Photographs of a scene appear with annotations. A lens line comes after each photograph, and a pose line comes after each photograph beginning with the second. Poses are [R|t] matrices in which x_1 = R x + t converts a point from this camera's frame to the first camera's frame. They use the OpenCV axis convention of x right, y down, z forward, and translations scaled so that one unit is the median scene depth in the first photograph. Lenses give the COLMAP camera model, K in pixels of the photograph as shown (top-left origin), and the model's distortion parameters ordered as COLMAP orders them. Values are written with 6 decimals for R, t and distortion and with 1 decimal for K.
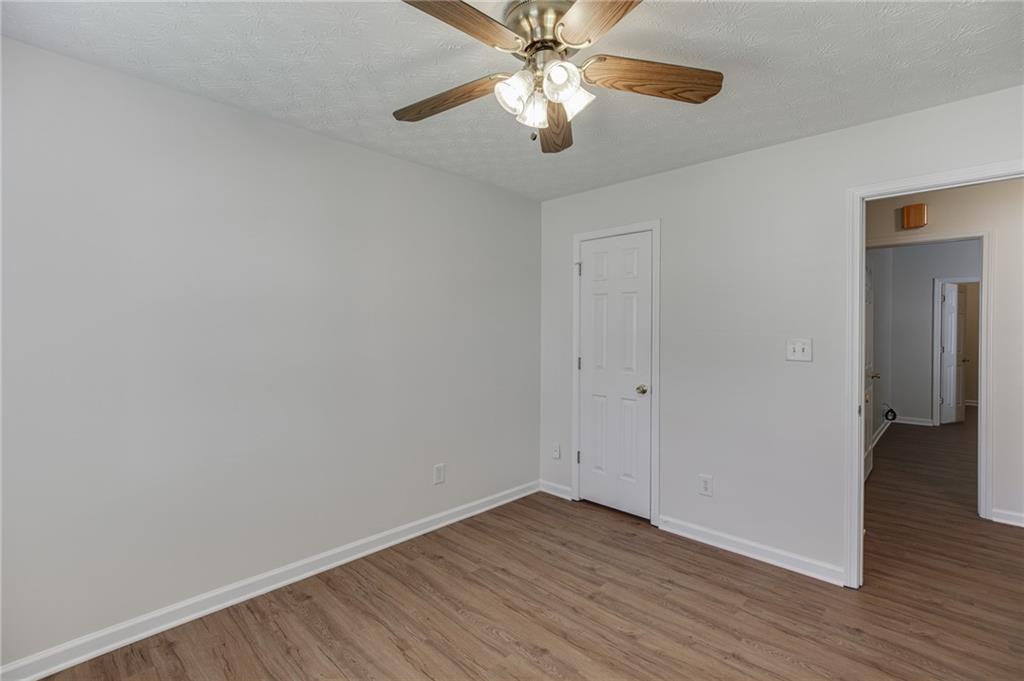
lens RADIAL K [[464.1, 0, 504.1], [0, 464.1, 343.1], [0, 0, 1]] dist [-0.012851, 0.006254]
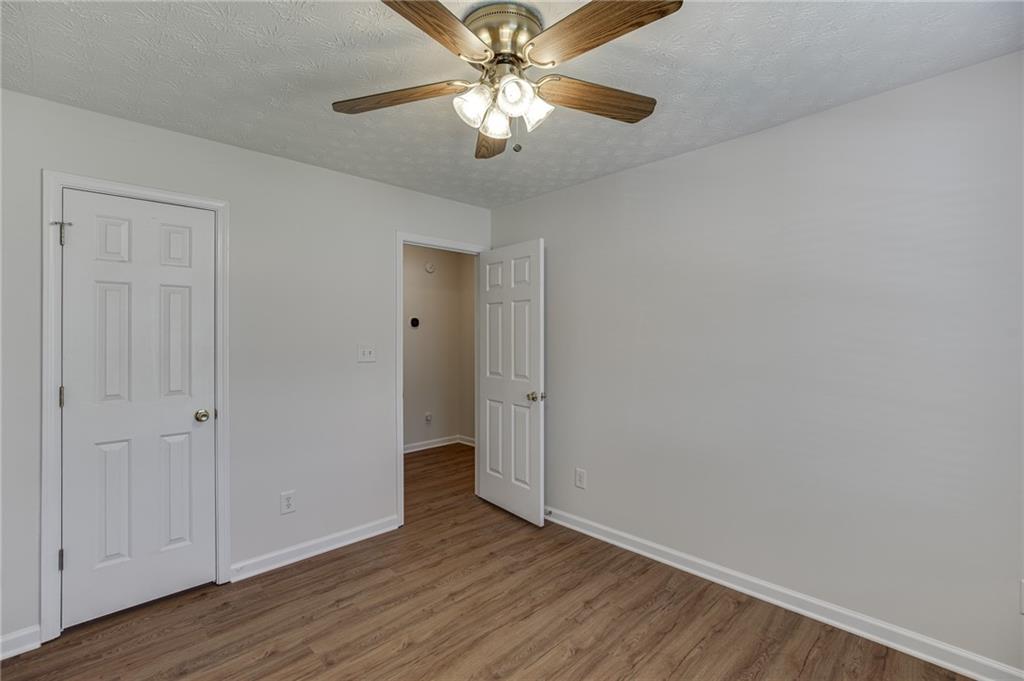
lens RADIAL K [[464.1, 0, 511.3], [0, 464.1, 339.5], [0, 0, 1]] dist [-0.012851, 0.006254]
pose [[0.021733, -0.005399, 0.999749, -0.584660], [0.039796, 0.999198, 0.004531, -0.010121], [-0.998971, 0.039687, 0.021930, 0.612637]]
